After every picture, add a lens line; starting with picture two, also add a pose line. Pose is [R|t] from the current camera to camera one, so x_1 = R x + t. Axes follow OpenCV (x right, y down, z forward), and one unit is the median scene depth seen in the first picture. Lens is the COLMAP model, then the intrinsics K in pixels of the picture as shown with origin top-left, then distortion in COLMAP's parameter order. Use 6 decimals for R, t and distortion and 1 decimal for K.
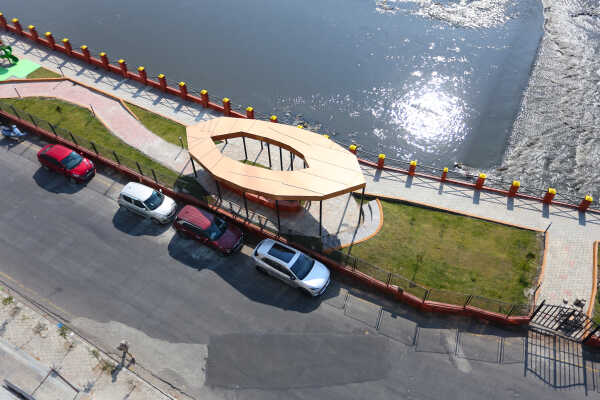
lens RADIAL K [[482.9, 0, 300.0], [0, 482.9, 200.0], [0, 0, 1]] dist [-0.033411, 0.082516]
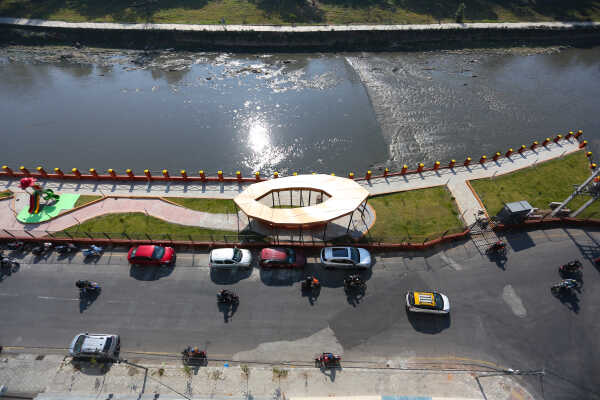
lens RADIAL K [[289.7, 0, 300.5], [0, 289.7, 197.7], [0, 0, 1]] dist [-0.074289, 0.031607]
pose [[0.877096, -0.351996, 0.326804, -0.344972], [0.350812, 0.934209, 0.064693, -0.143384], [-0.328074, 0.057904, 0.942875, 0.116469]]
